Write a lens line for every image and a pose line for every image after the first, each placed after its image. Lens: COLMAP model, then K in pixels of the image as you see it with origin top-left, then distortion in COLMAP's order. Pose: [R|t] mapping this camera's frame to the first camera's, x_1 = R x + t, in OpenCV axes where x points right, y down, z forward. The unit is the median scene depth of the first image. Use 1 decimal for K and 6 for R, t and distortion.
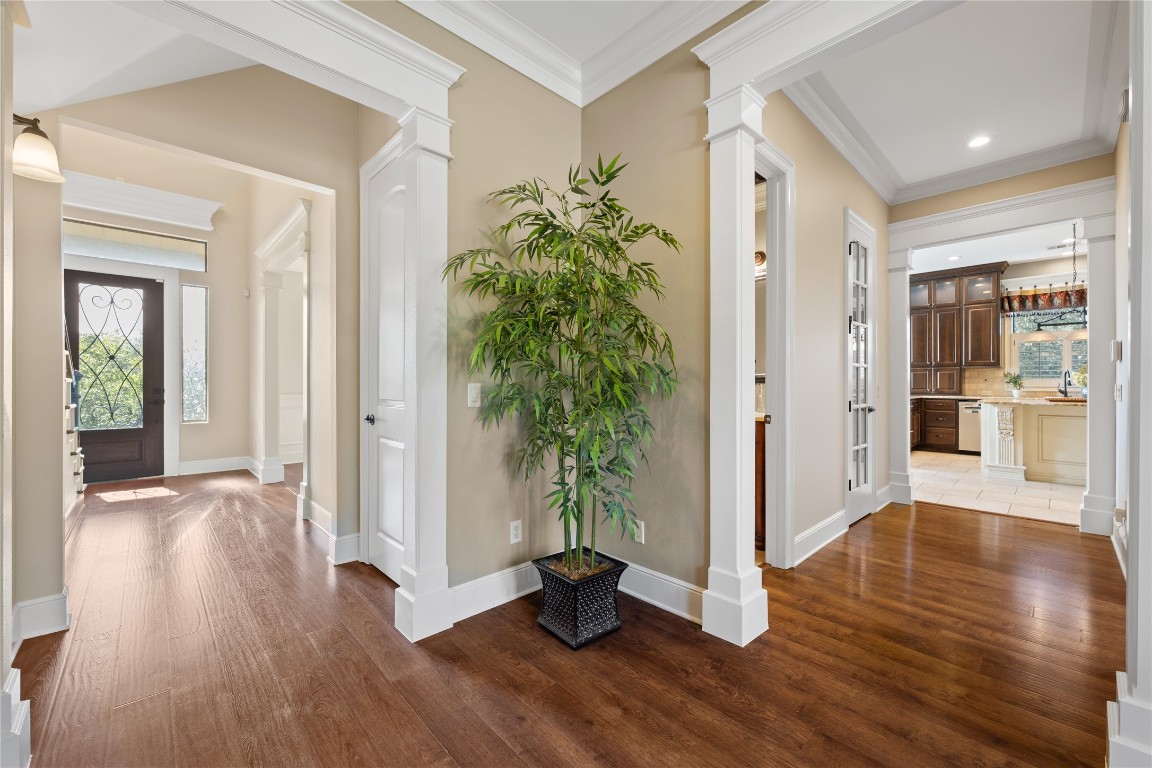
lens RADIAL K [[461.5, 0, 579.6], [0, 461.5, 386.4], [0, 0, 1]] dist [0.000049, -0.000006]
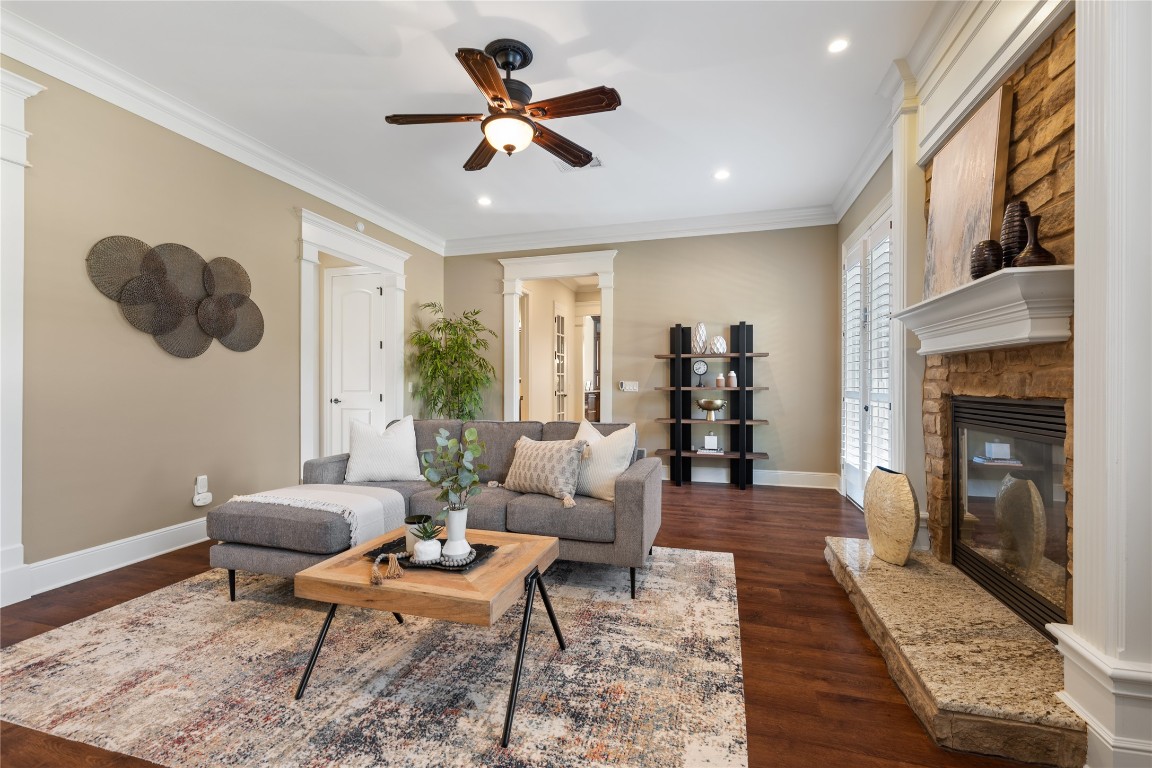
lens RADIAL K [[474.9, 0, 577.9], [0, 474.9, 384.7], [0, 0, 1]] dist [0.000353, 0.000002]
pose [[0.859474, -0.000119, 0.511180, -0.754397], [0.001007, 0.999998, -0.001462, 0.009728], [-0.511179, 0.001771, 0.859472, -1.586766]]
